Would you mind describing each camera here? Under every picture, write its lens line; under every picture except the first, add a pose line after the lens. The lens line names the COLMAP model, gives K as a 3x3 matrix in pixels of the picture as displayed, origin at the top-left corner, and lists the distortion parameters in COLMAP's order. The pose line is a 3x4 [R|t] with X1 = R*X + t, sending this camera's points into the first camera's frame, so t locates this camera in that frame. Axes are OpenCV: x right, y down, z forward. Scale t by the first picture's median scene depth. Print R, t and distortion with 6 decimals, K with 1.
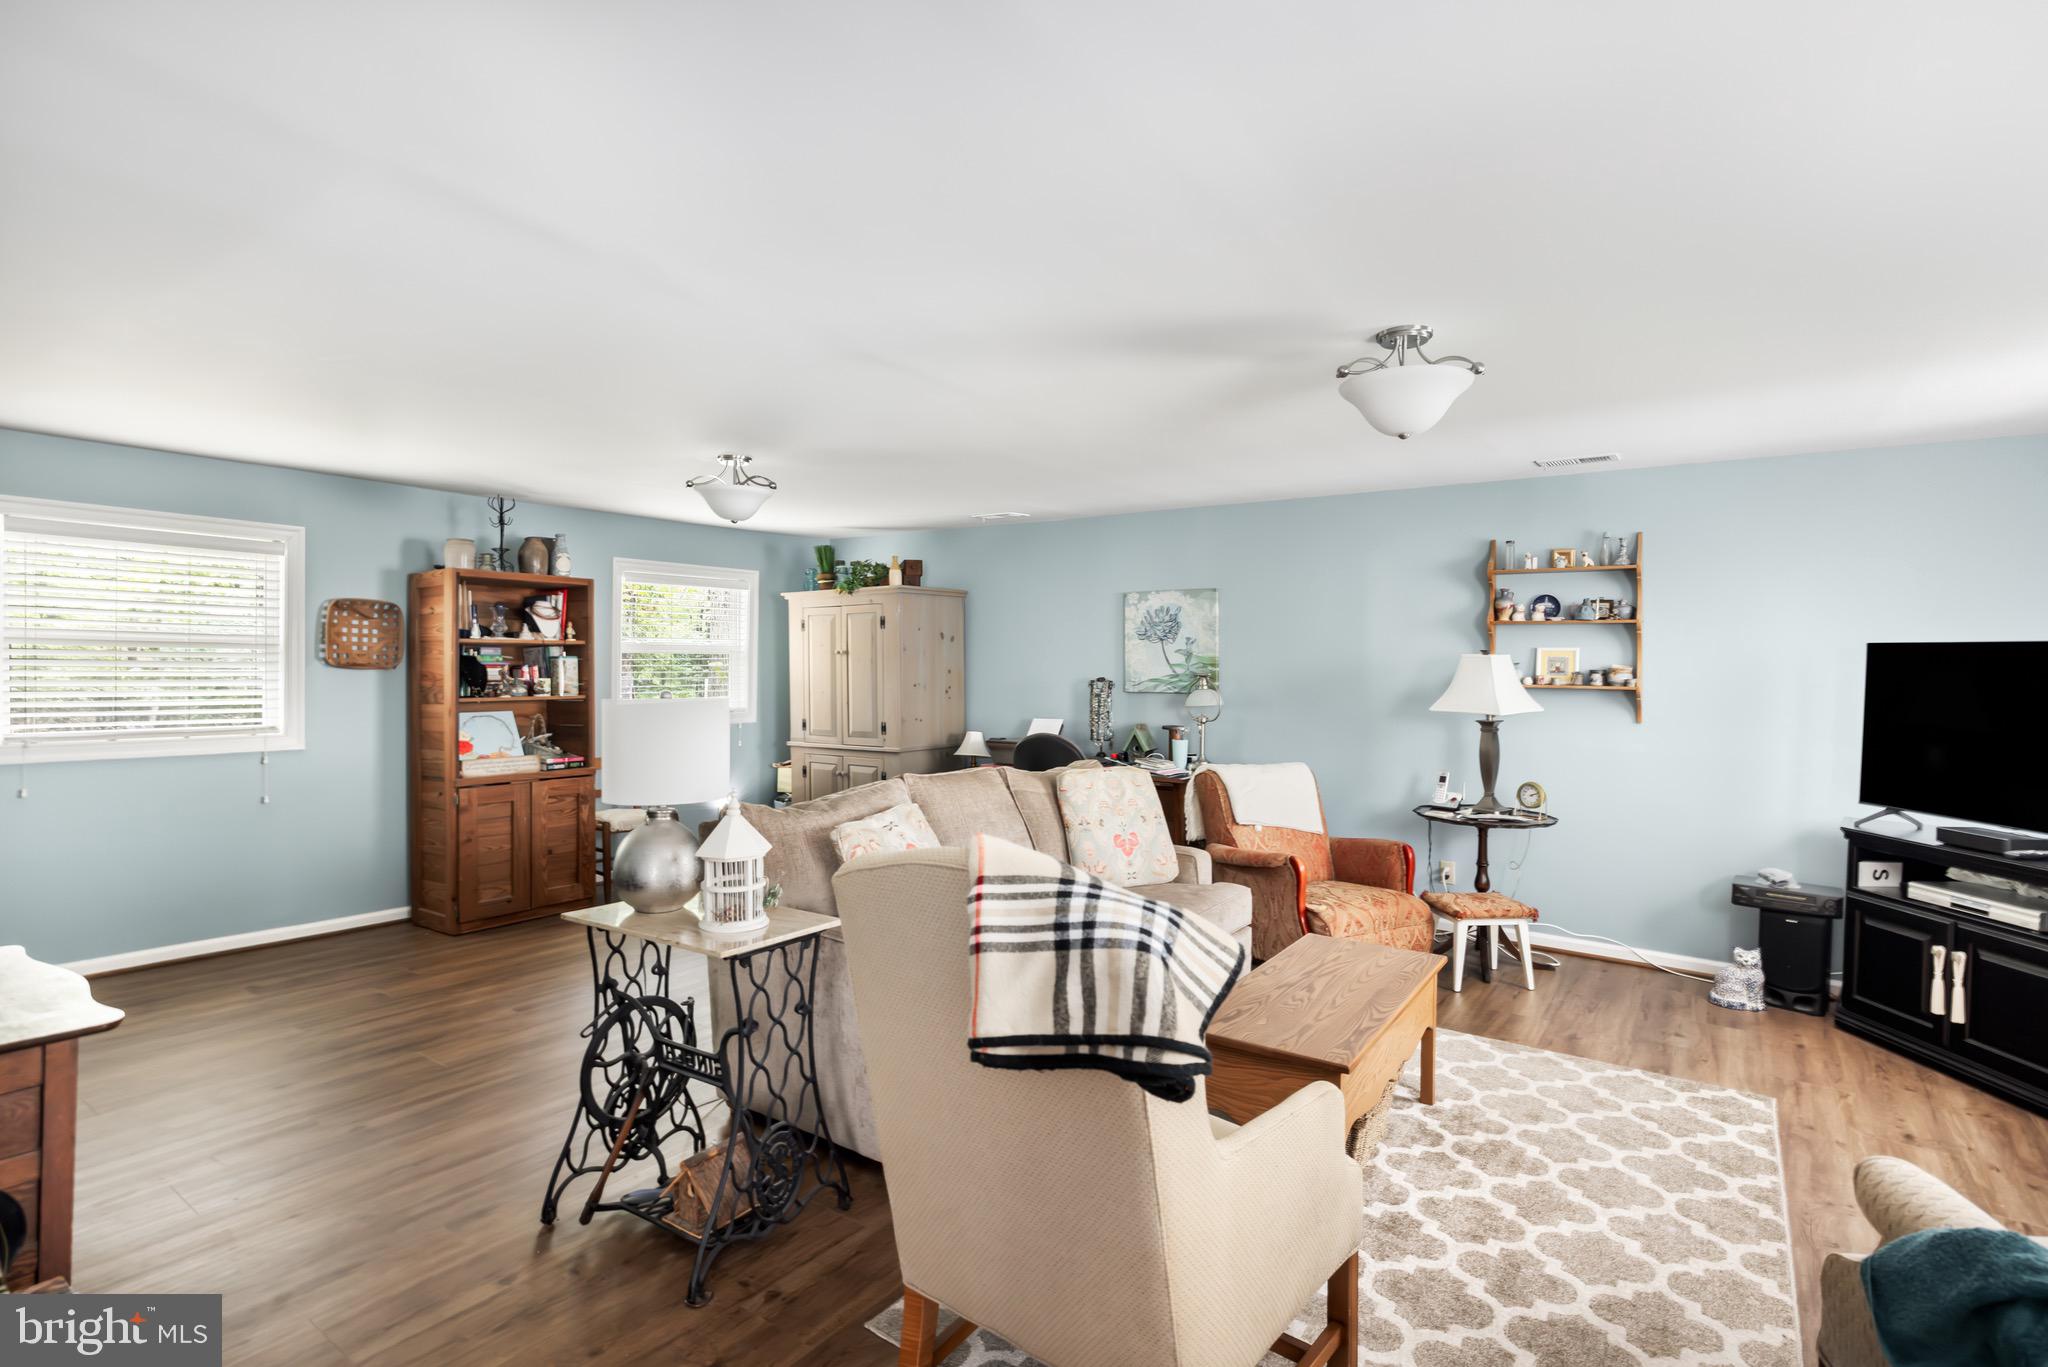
lens RADIAL K [[999.9, 0, 1018.0], [0, 999.9, 667.5], [0, 0, 1]] dist [-0.005329, 0.004244]
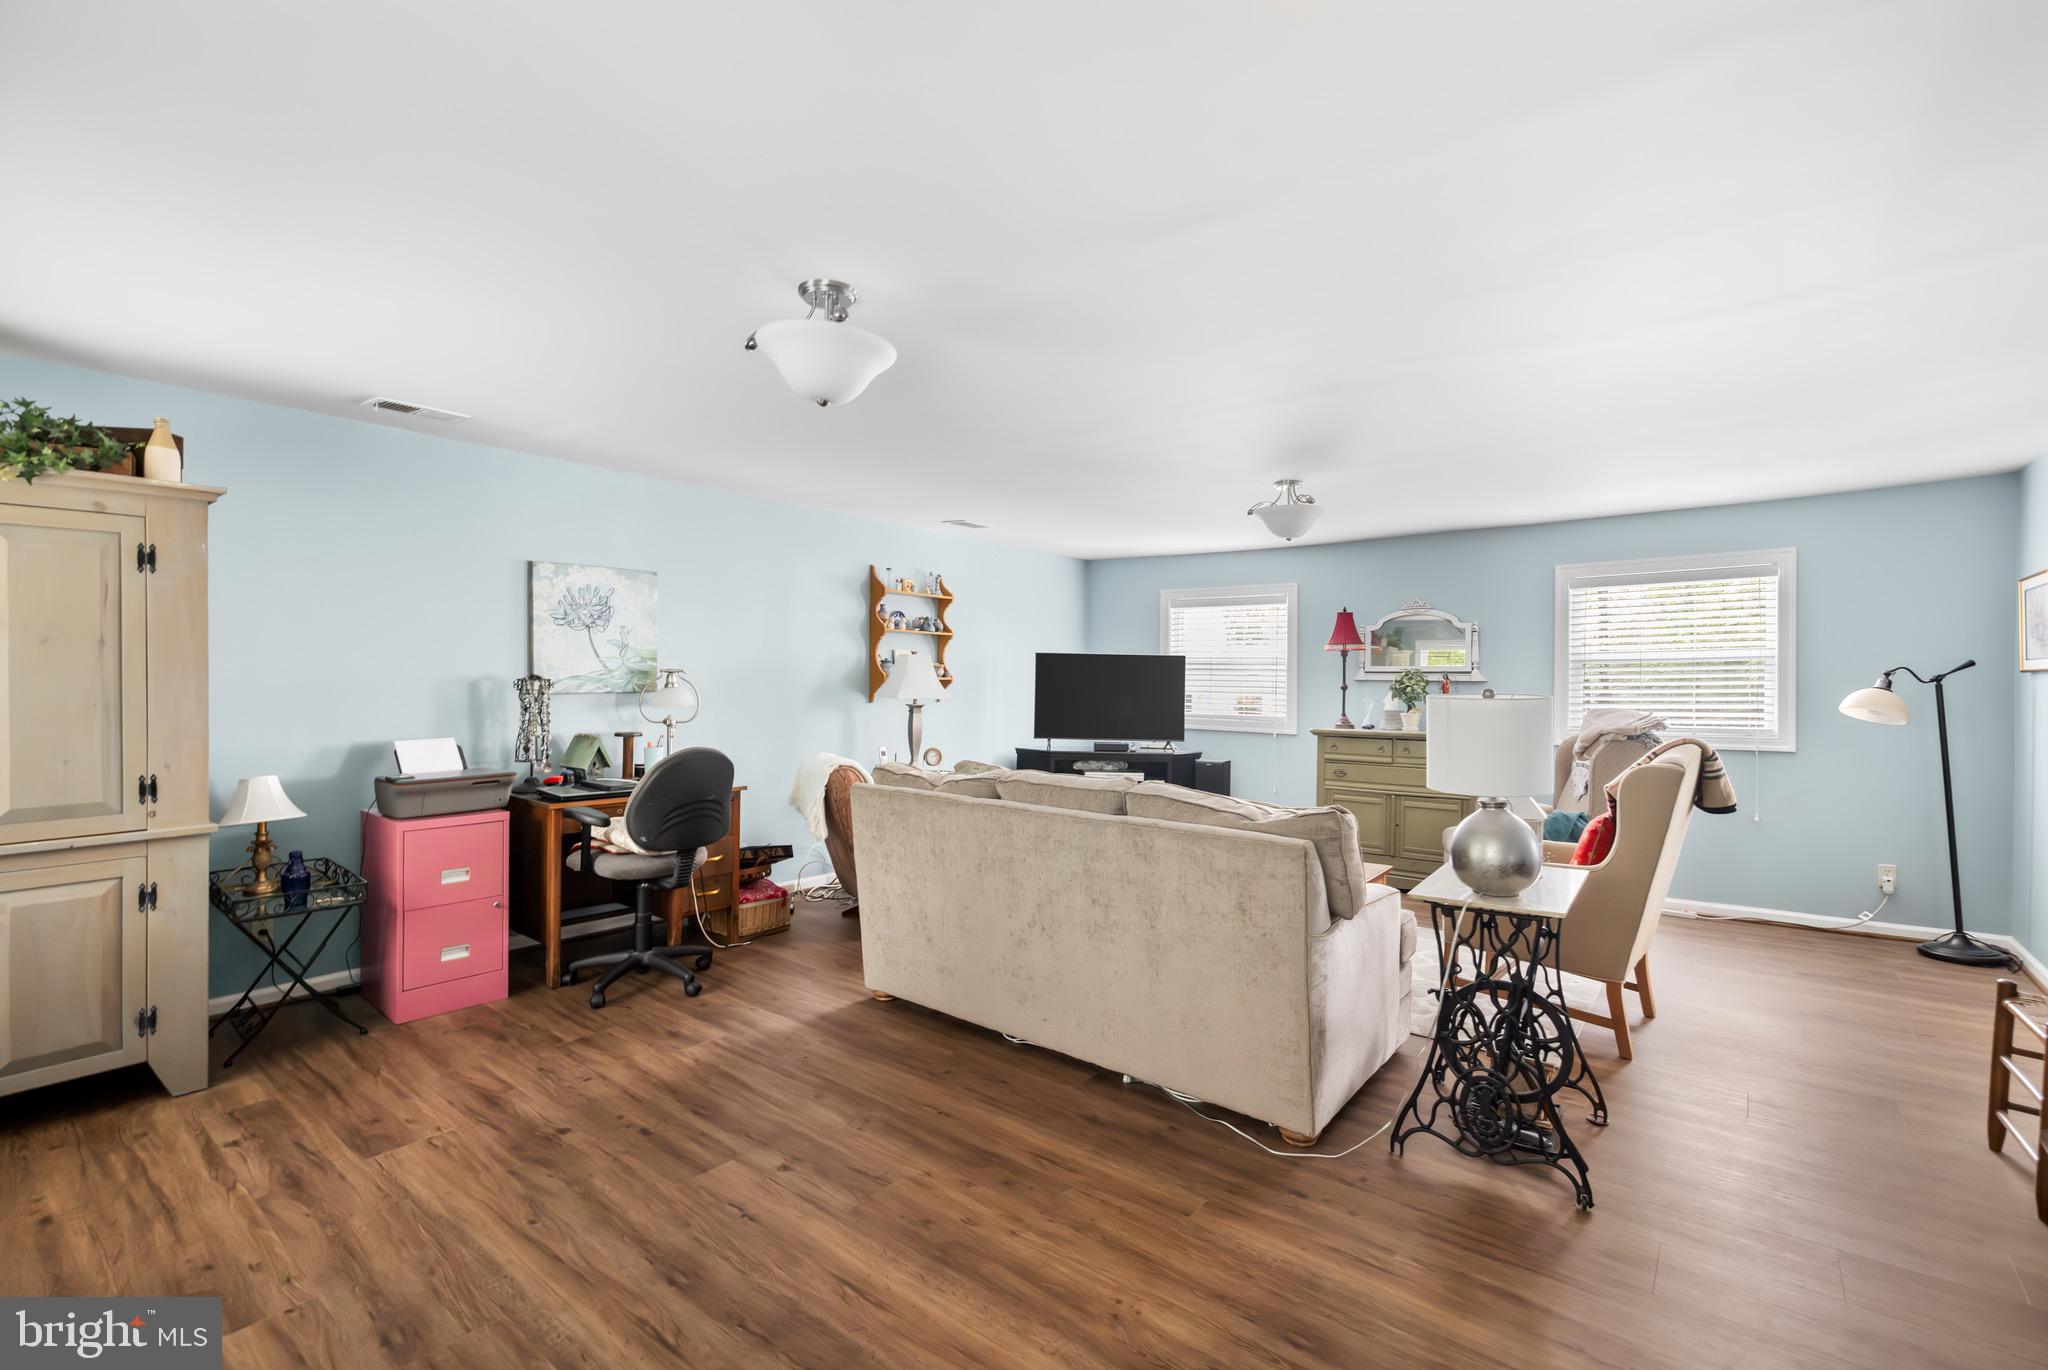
lens RADIAL K [[911.9, 0, 1025.2], [0, 911.9, 677.1], [0, 0, 1]] dist [-0.002405, -0.000164]
pose [[0.048324, -0.009943, 0.998782, -0.745759], [-0.006695, 0.999925, 0.010278, 0.003312], [-0.998809, -0.007184, 0.048254, 0.805524]]
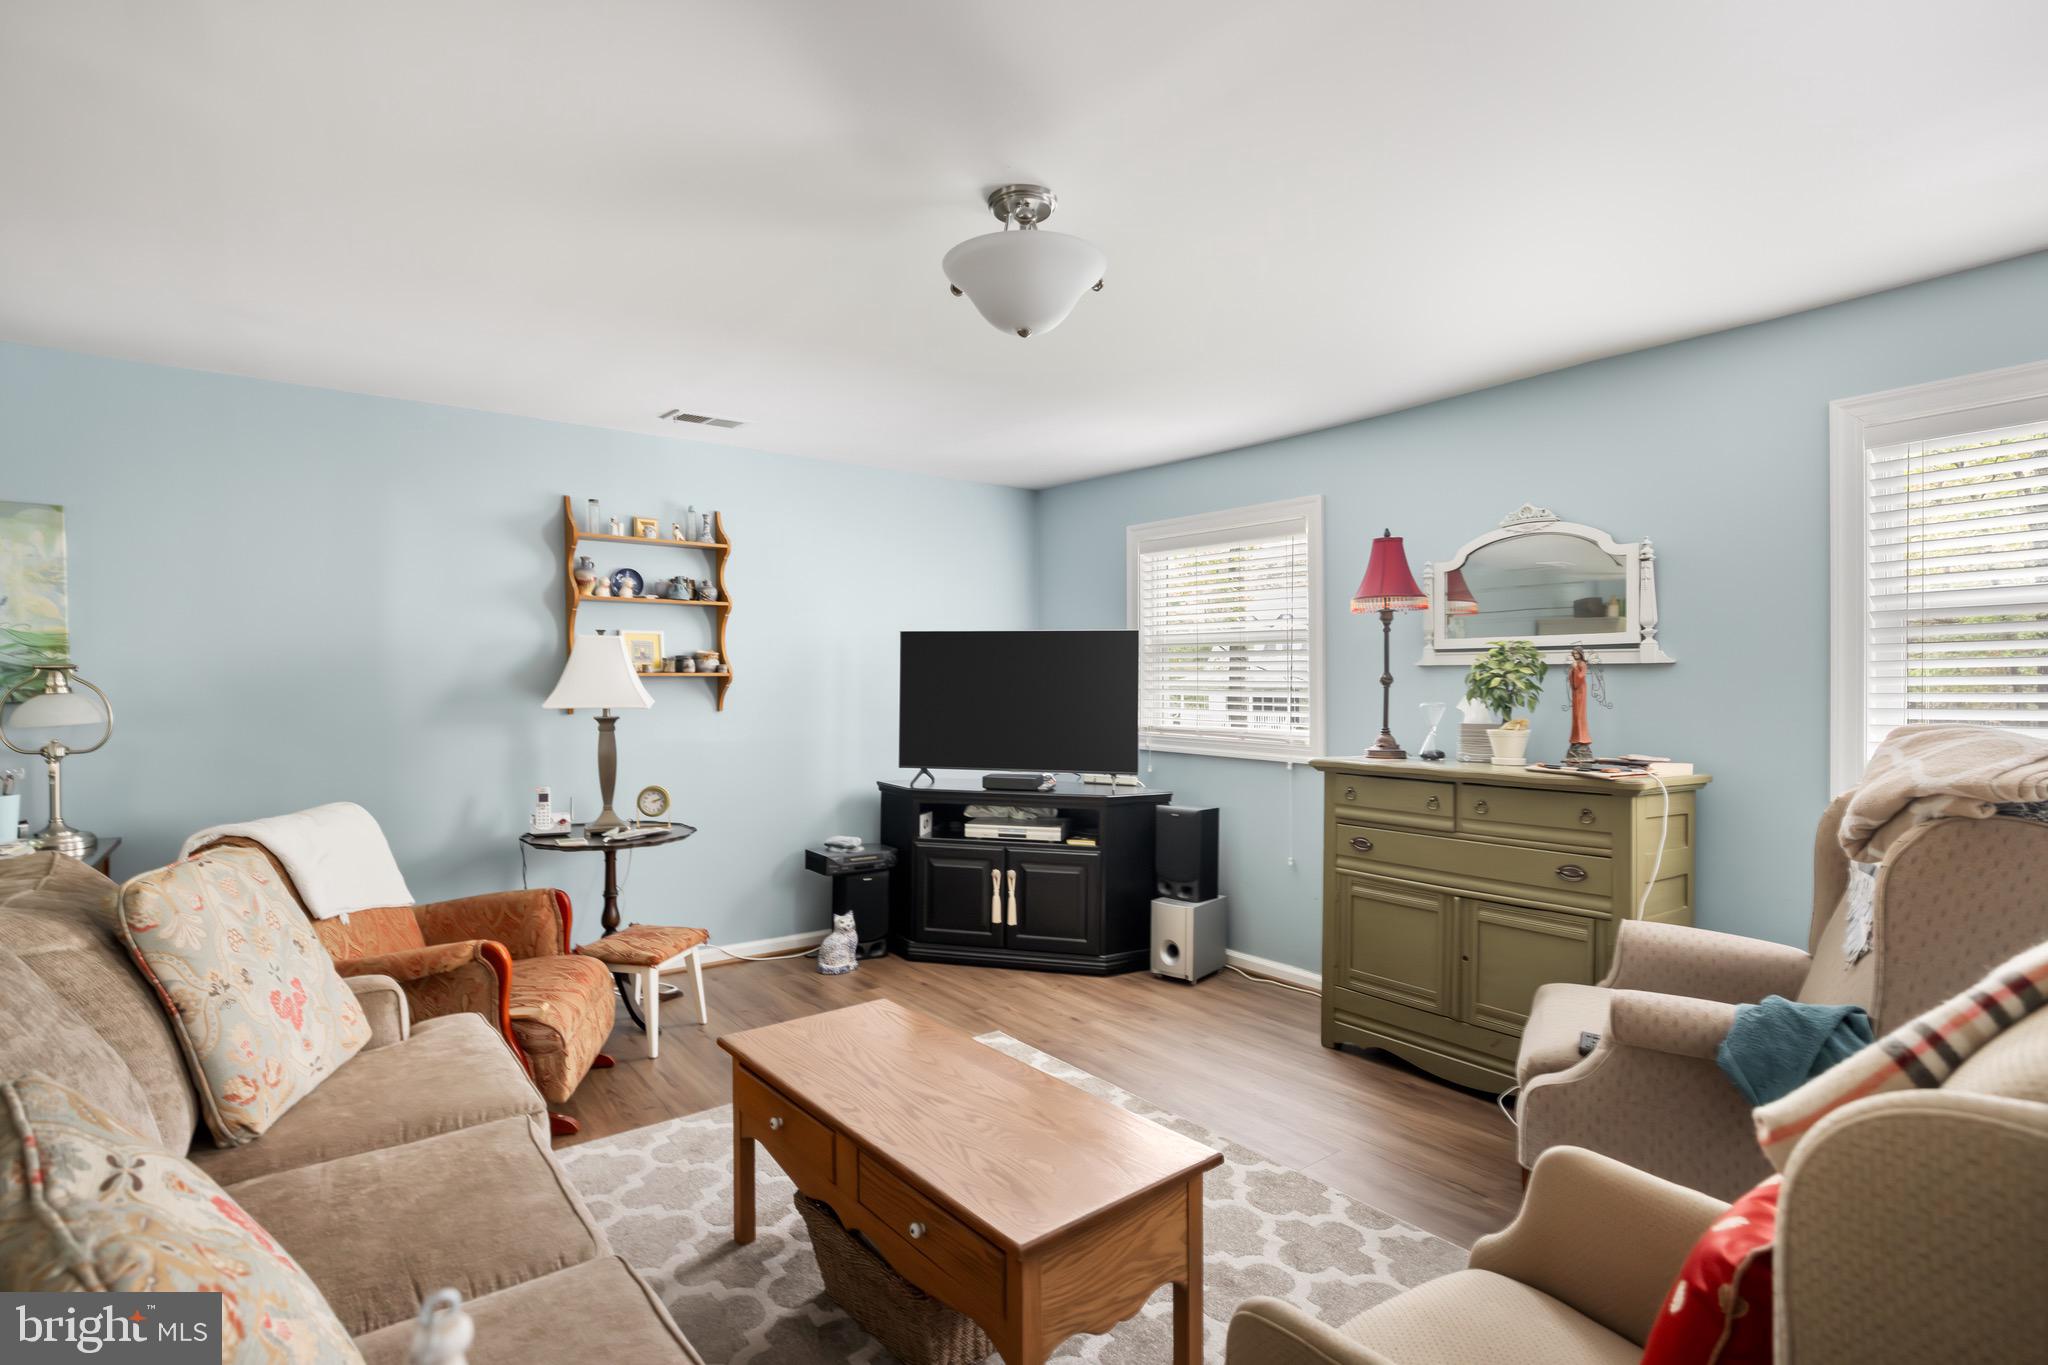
lens RADIAL K [[999.9, 0, 1014.6], [0, 999.9, 679.7], [0, 0, 1]] dist [-0.005329, 0.004244]
pose [[0.288223, -0.016754, 0.957417, -0.211769], [0.010153, 0.999844, 0.014440, 0.014573], [-0.957509, 0.005559, 0.288348, 0.455691]]
